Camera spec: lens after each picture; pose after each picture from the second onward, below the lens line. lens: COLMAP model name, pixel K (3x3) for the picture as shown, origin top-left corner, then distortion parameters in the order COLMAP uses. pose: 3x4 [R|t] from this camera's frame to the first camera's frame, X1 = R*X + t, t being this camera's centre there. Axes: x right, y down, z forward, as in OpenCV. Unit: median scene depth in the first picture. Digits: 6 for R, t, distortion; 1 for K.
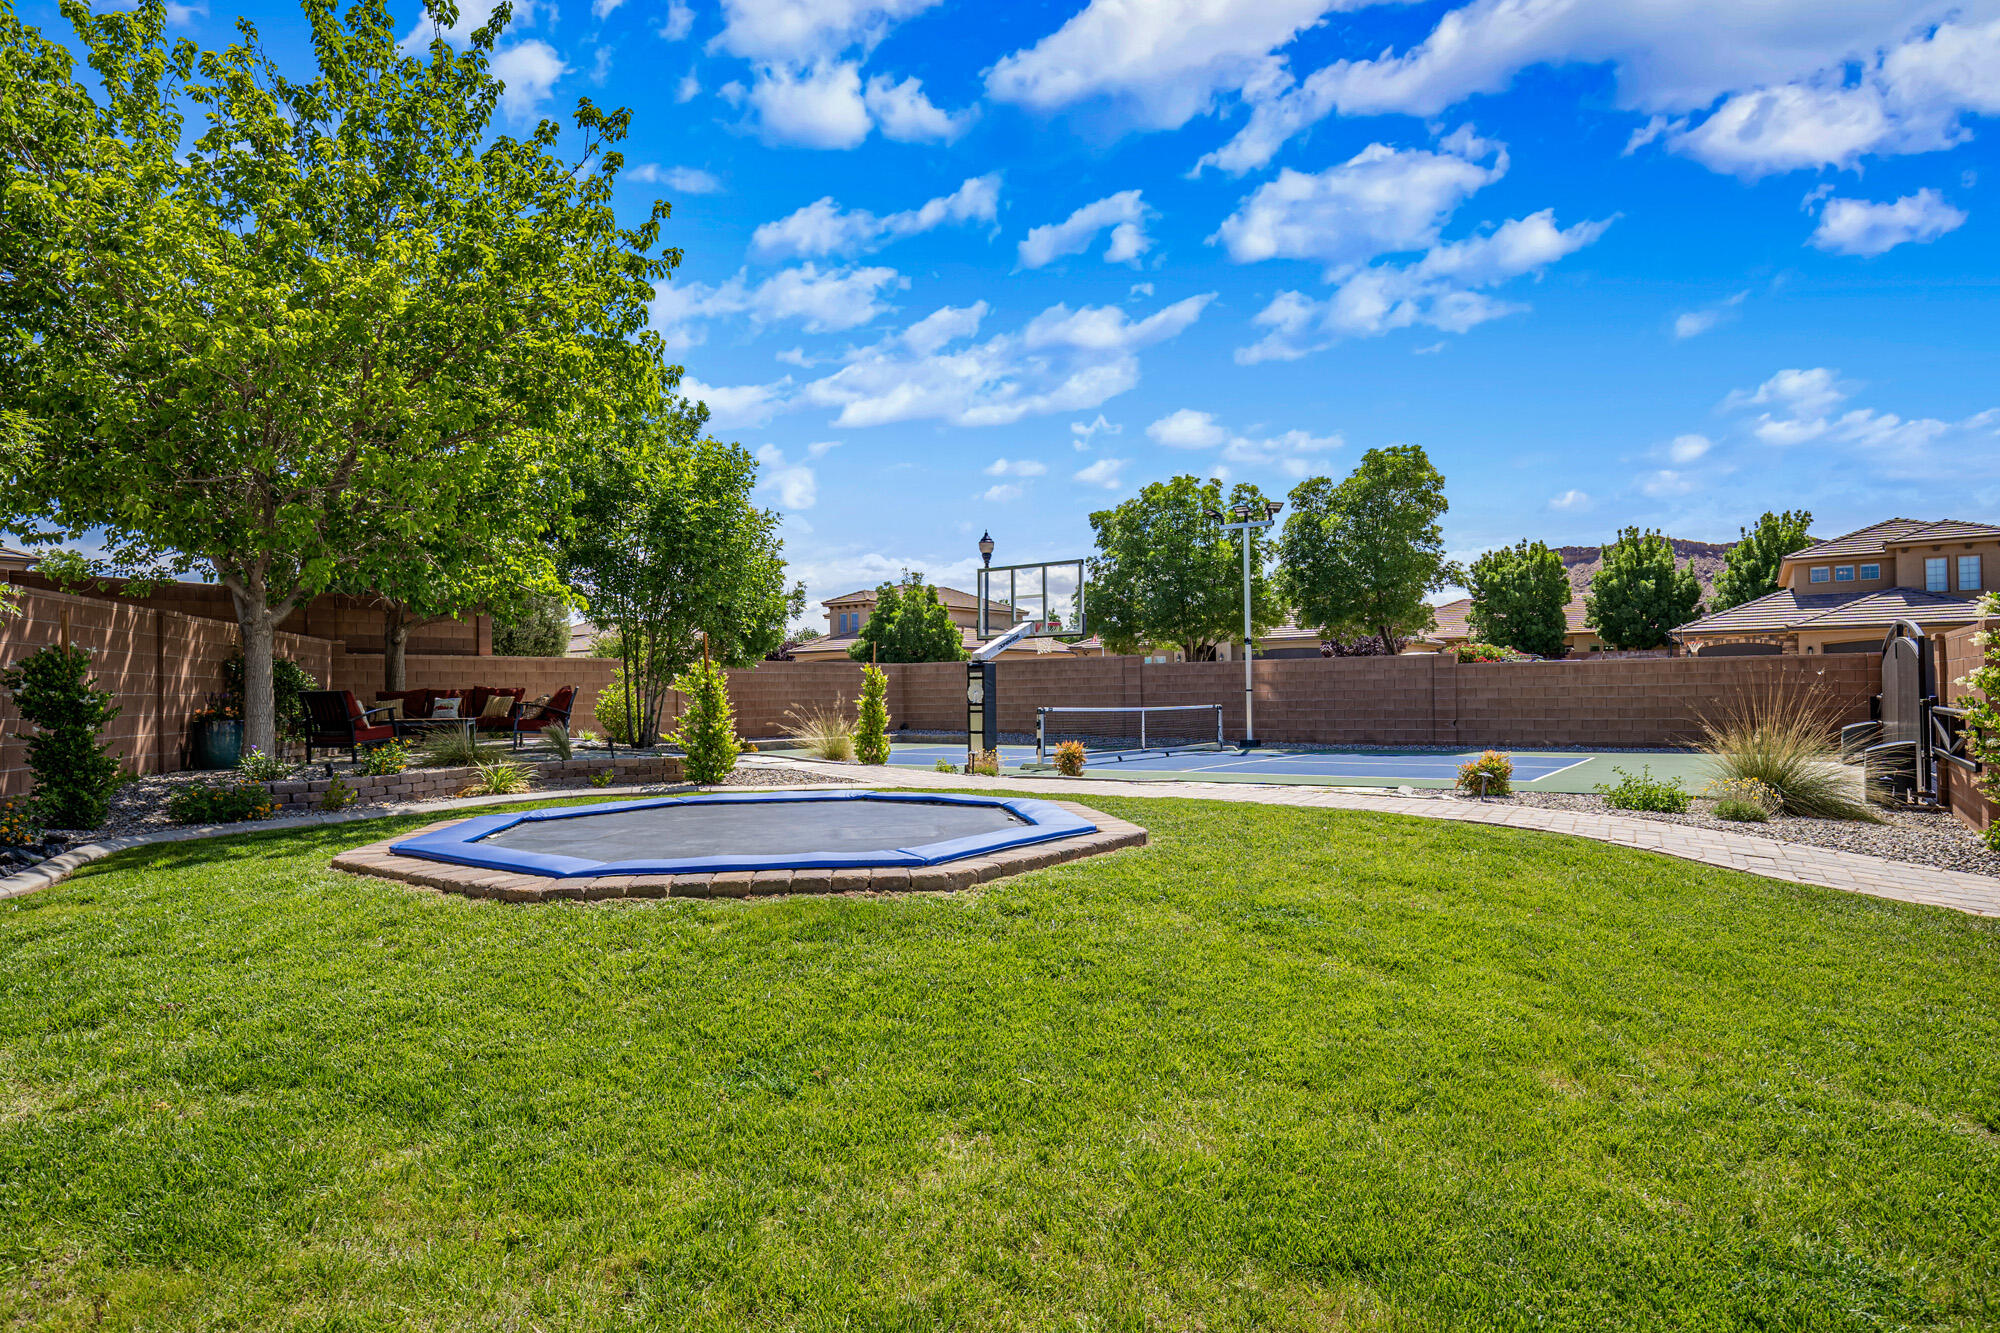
lens RADIAL K [[1095.4, 0, 1000.0], [0, 1095.4, 666.5], [0, 0, 1]] dist [-0.000757, -0.000461]
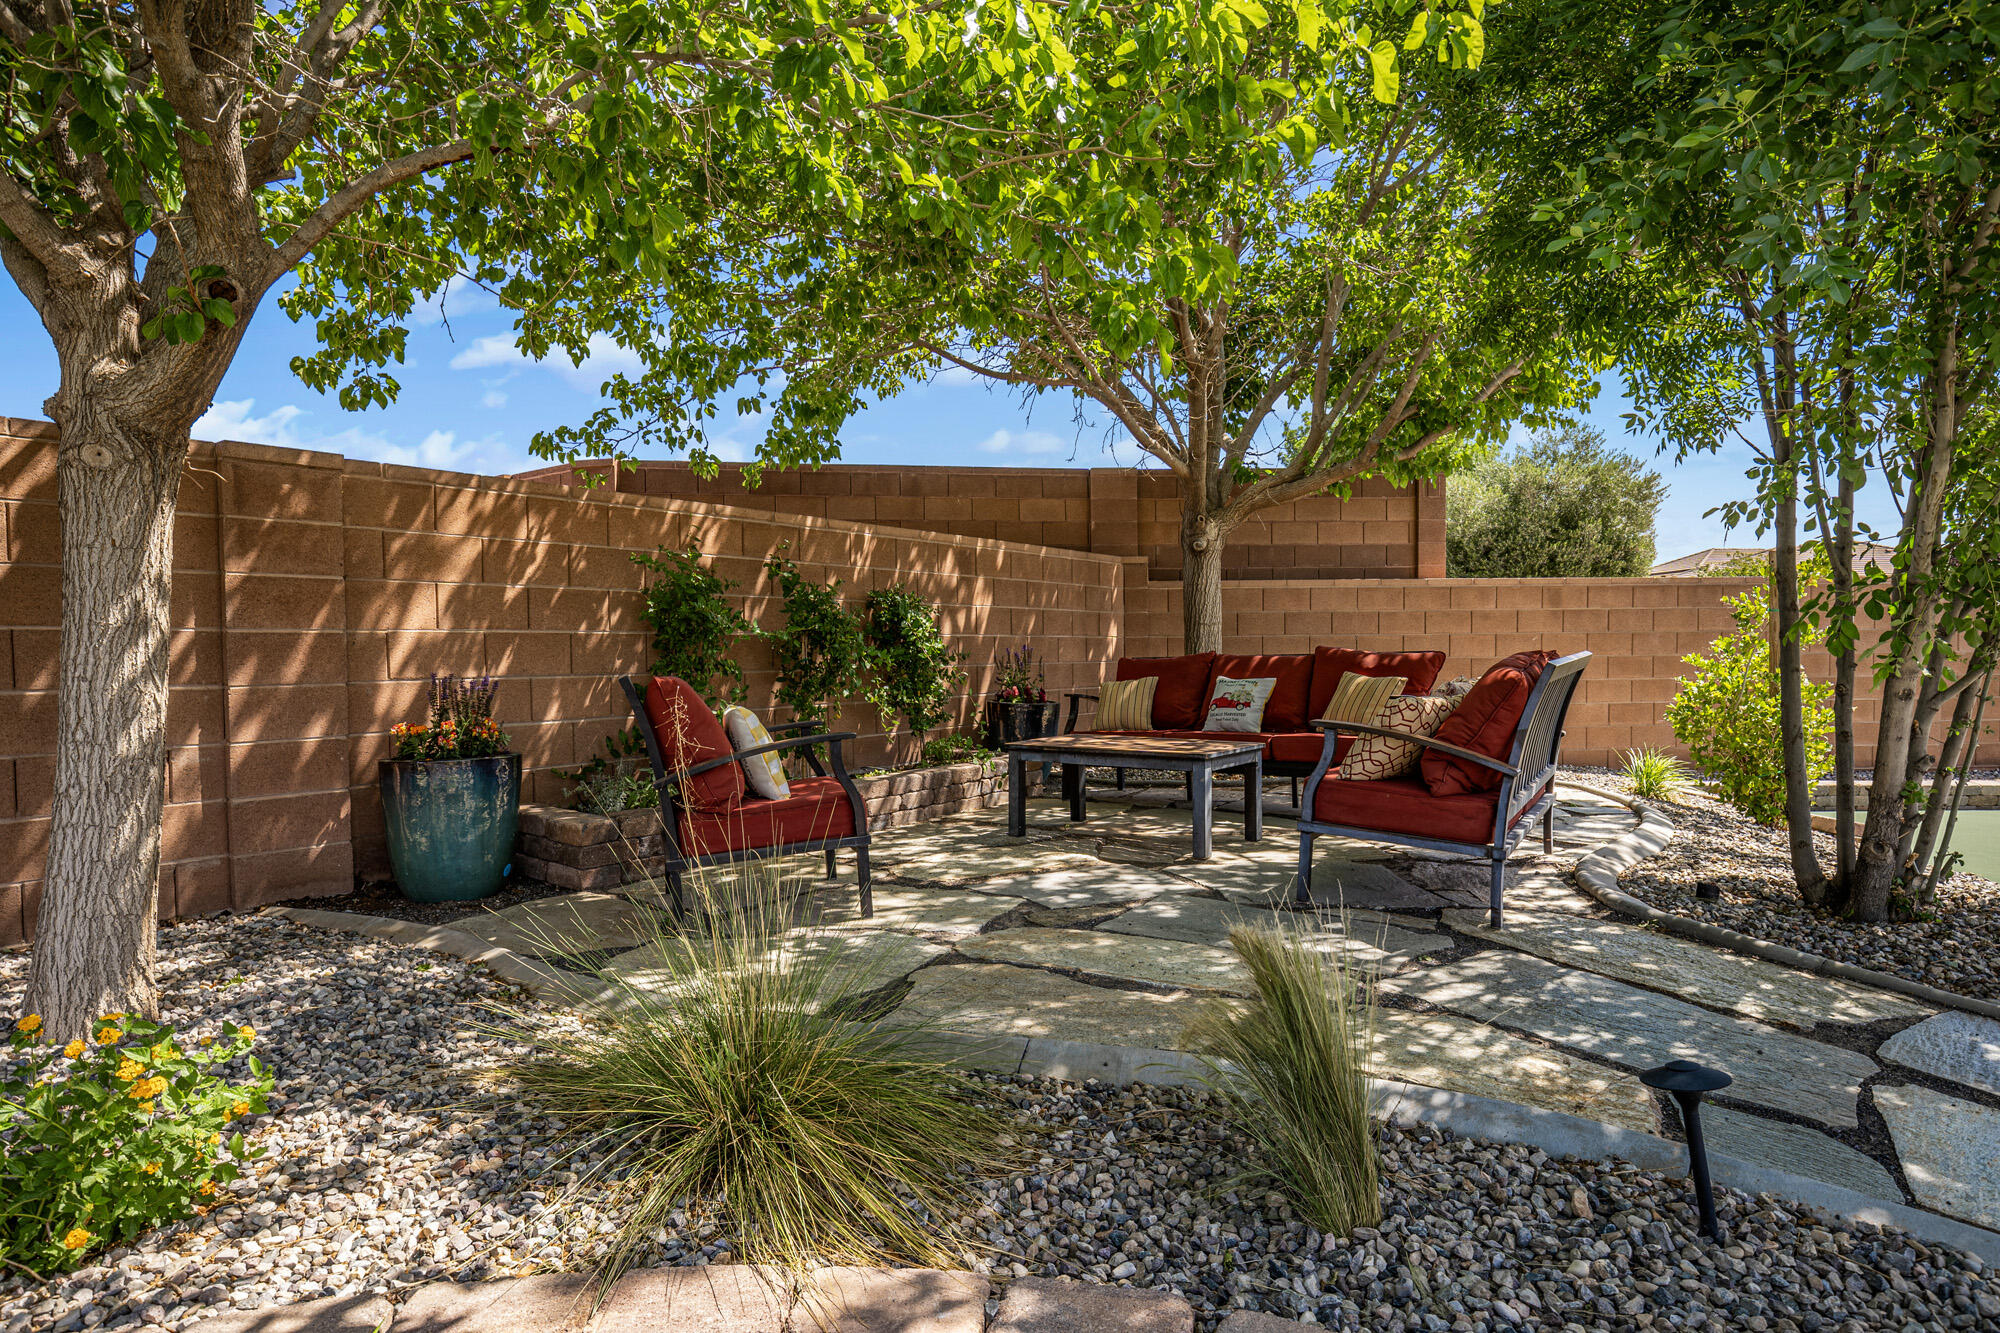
lens RADIAL K [[1095.4, 0, 1000.0], [0, 1095.4, 666.5], [0, 0, 1]] dist [-0.000757, -0.000461]
pose [[0.600570, 0.019921, -0.799324, -0.227848], [0.020073, 0.998999, 0.039980, 0.006825], [0.799320, -0.040056, 0.599569, 0.648128]]
